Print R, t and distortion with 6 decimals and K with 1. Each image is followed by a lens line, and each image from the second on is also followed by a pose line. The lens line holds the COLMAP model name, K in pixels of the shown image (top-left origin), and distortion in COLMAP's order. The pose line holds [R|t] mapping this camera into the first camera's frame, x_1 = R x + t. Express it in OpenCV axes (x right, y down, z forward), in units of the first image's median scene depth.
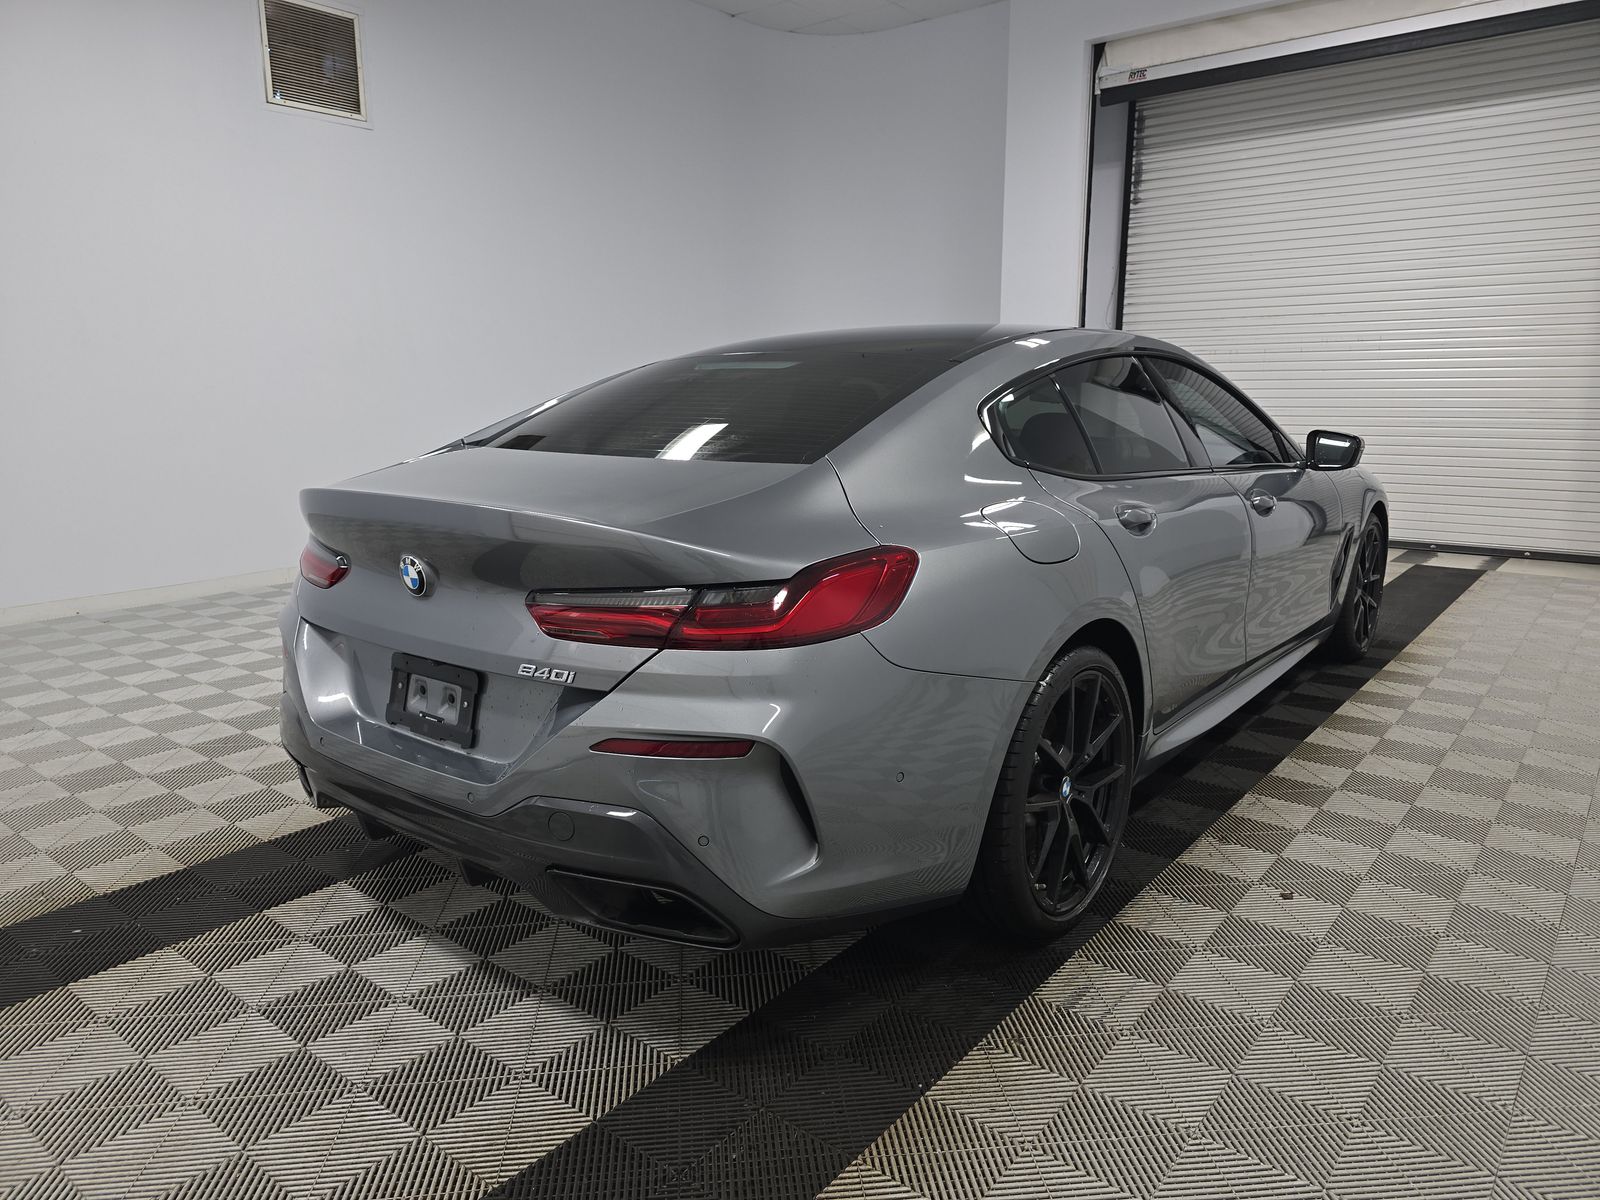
lens RADIAL K [[1107.4, 0, 800.0], [0, 1107.4, 600.0], [0, 0, 1]] dist [0.074897, -0.075625]
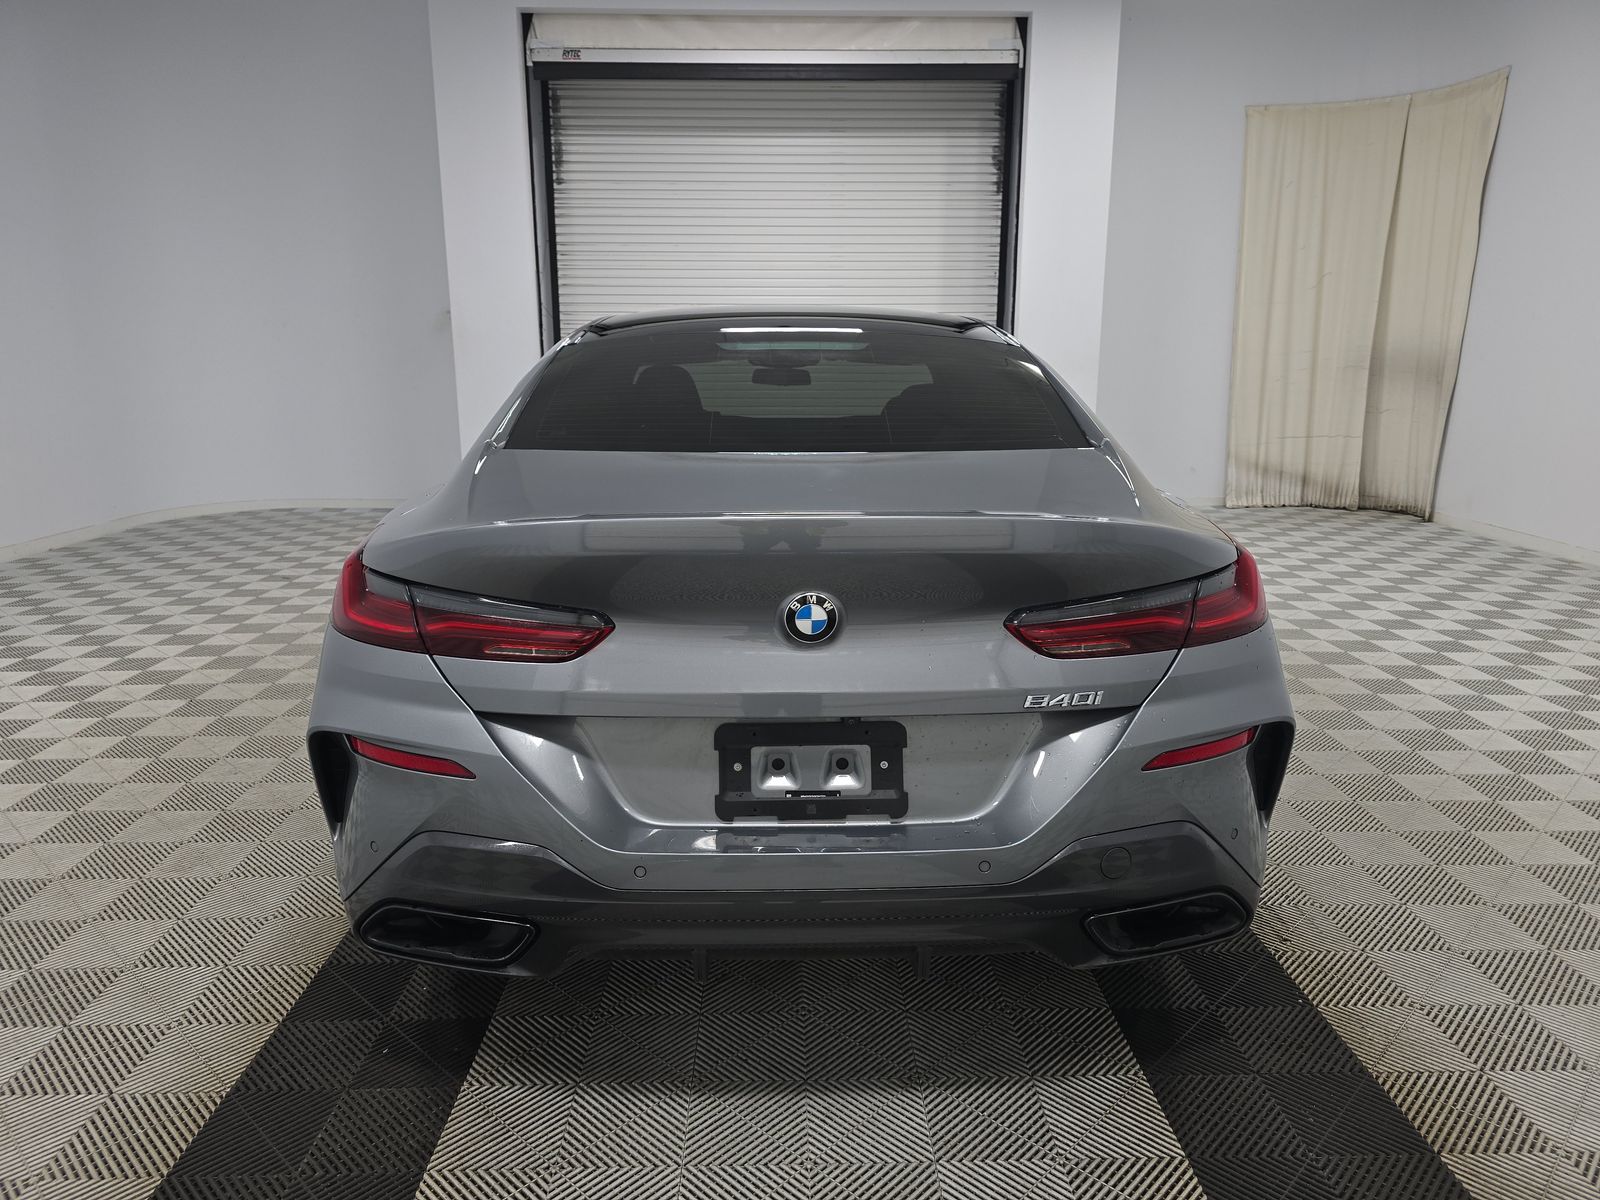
lens RADIAL K [[1135.6, 0, 800.3], [0, 1135.6, 574.0], [0, 0, 1]] dist [0.091847, -0.081707]
pose [[0.759111, -0.117600, 0.640251, -0.251127], [0.123721, 0.991683, 0.035461, -0.023777], [-0.639096, 0.052293, 0.767347, 0.113783]]
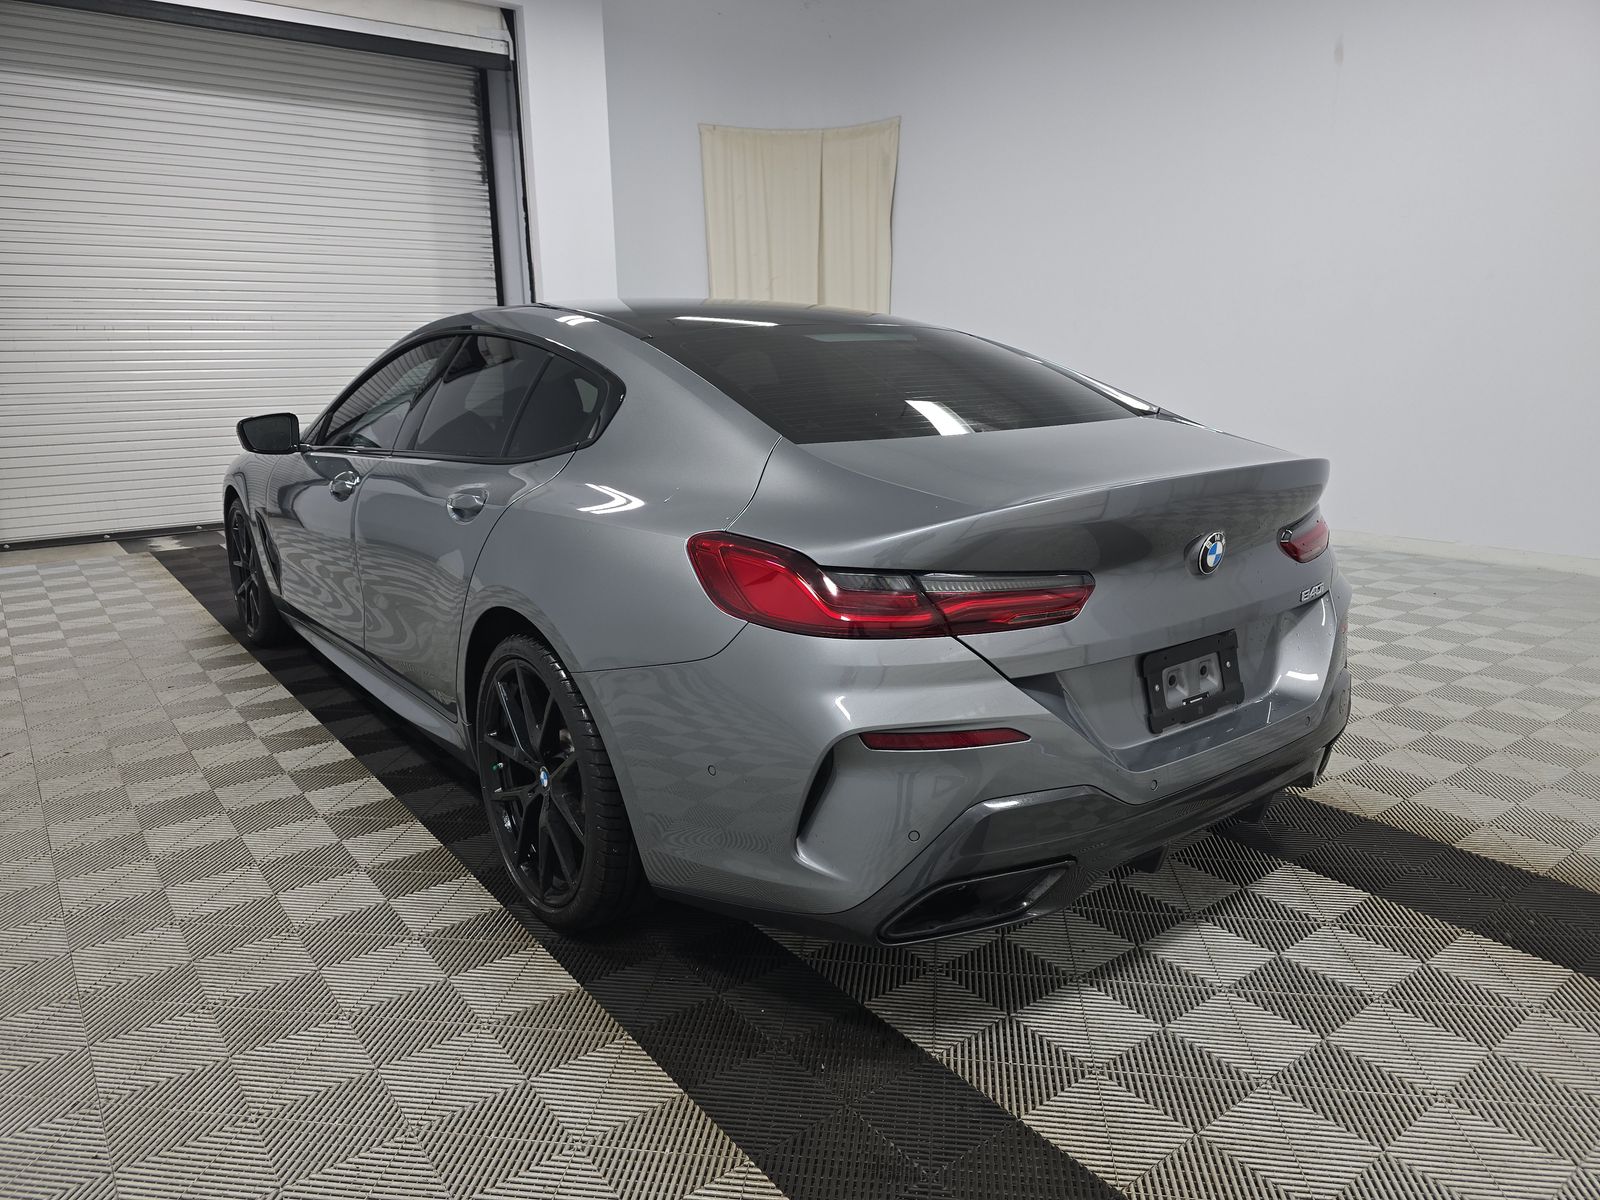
lens RADIAL K [[1183.8, 0, 800.0], [0, 1183.8, 600.0], [0, 0, 1]] dist [-0.006993, -0.000119]
pose [[0.194261, -0.203498, 0.959610, -0.412663], [0.204186, 0.965207, 0.163350, -0.065374], [-0.959464, 0.164206, 0.229054, 0.325468]]
